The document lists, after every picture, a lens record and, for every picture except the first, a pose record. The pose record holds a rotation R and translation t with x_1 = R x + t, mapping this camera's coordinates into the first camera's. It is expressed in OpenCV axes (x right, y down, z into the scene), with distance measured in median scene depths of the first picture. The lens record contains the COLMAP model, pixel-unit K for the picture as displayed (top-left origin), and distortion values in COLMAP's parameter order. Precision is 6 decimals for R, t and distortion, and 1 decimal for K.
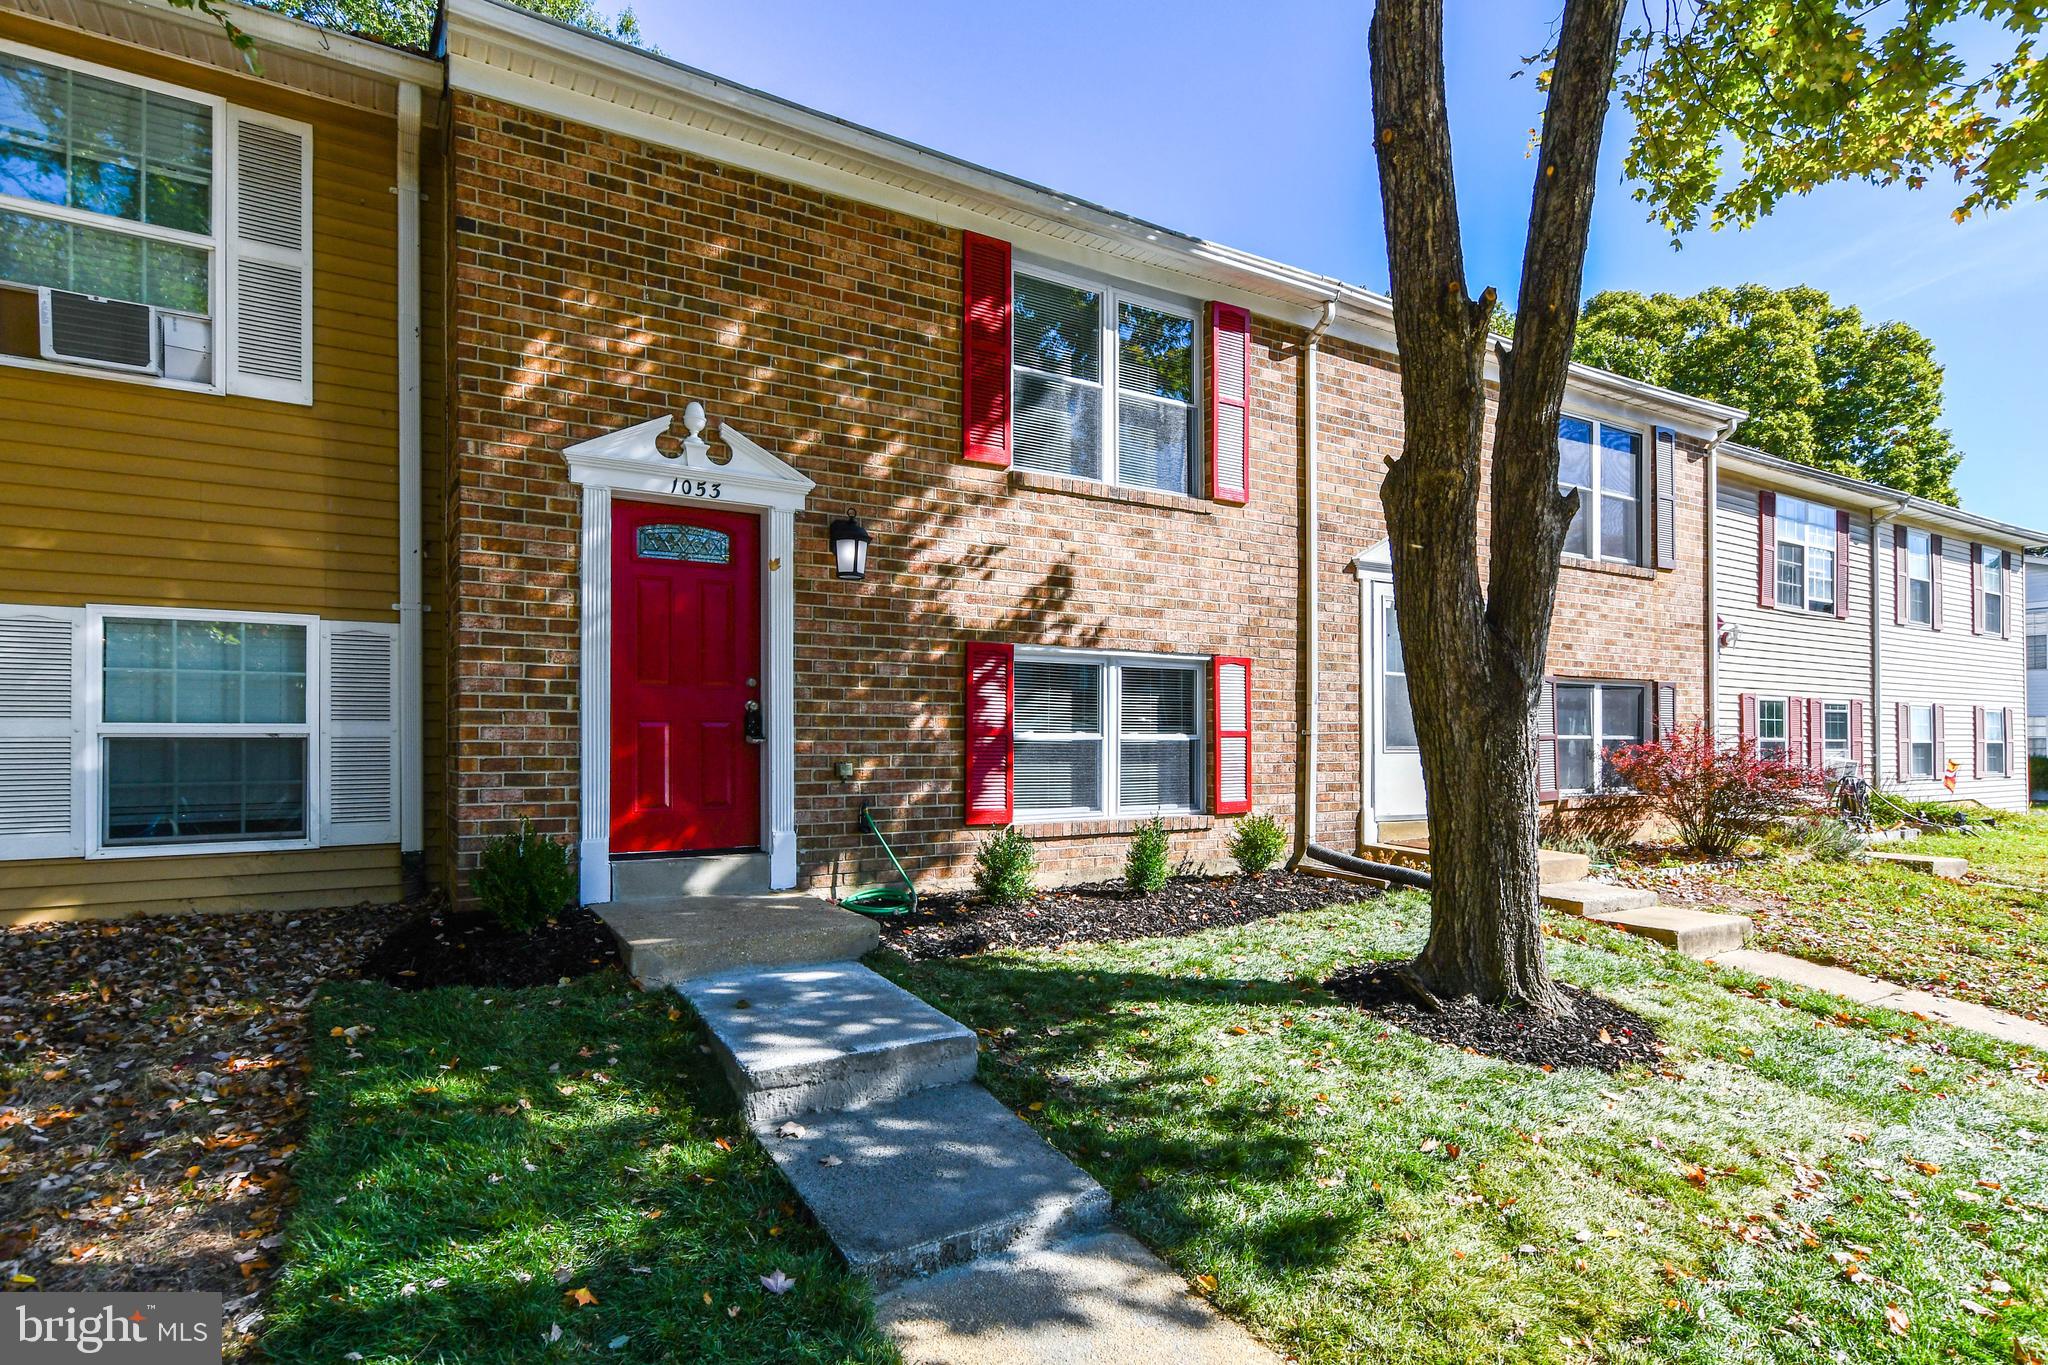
lens RADIAL K [[1063.1, 0, 1025.7], [0, 1063.1, 752.3], [0, 0, 1]] dist [0.000309, 0.008622]
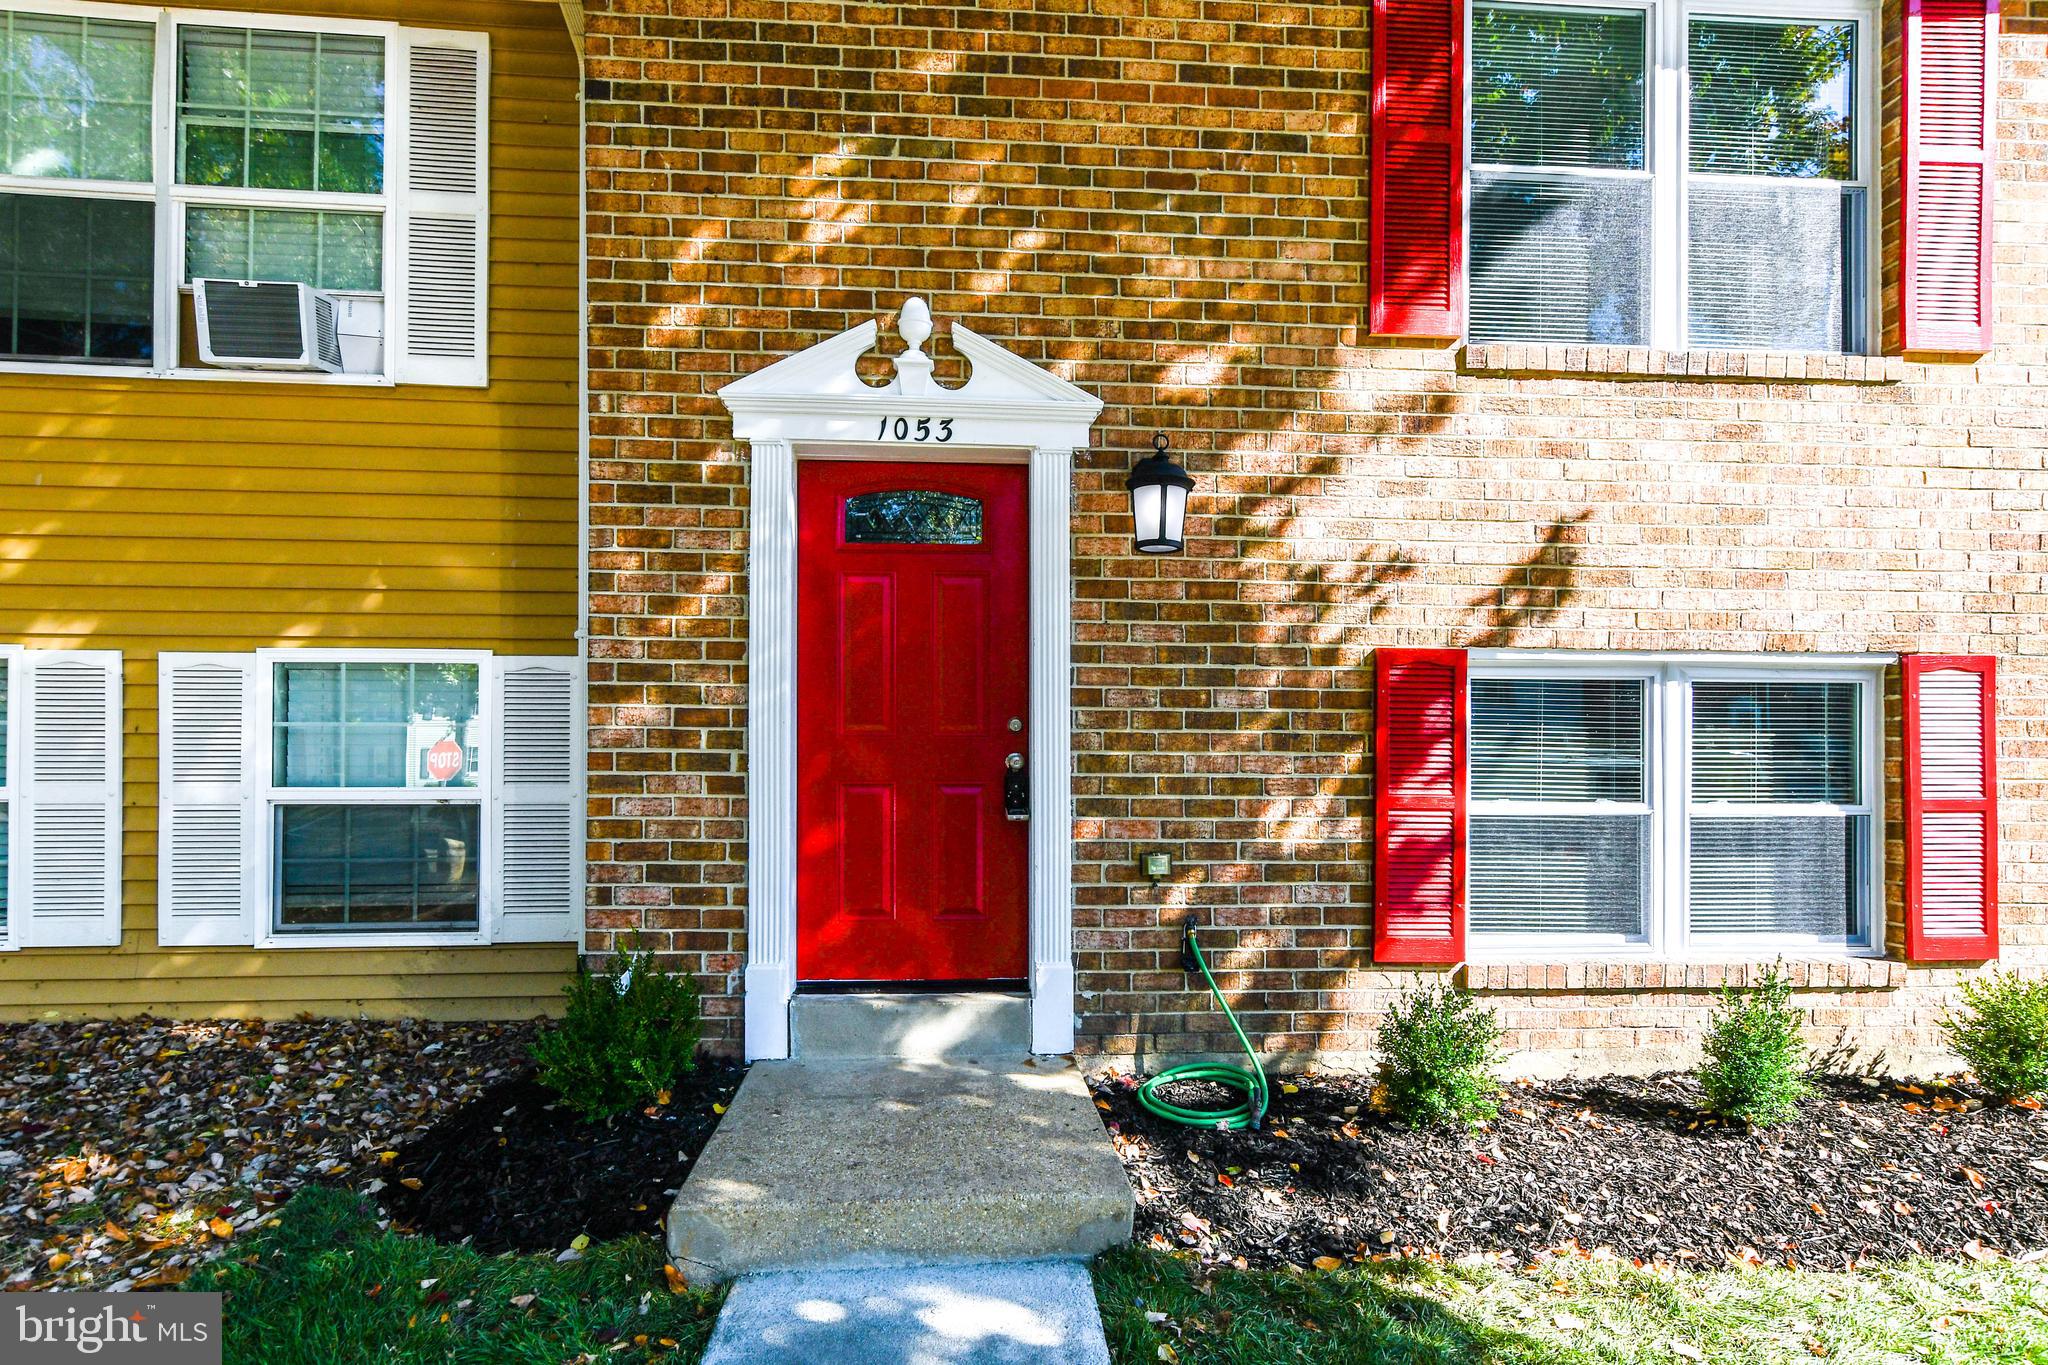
lens RADIAL K [[1063.1, 0, 1025.7], [0, 1063.1, 752.3], [0, 0, 1]] dist [0.000309, 0.008622]
pose [[0.887407, 0.001401, -0.460985, 0.046730], [-0.009346, 0.999845, -0.014953, -0.039974], [0.460892, 0.017578, 0.887282, 0.434947]]
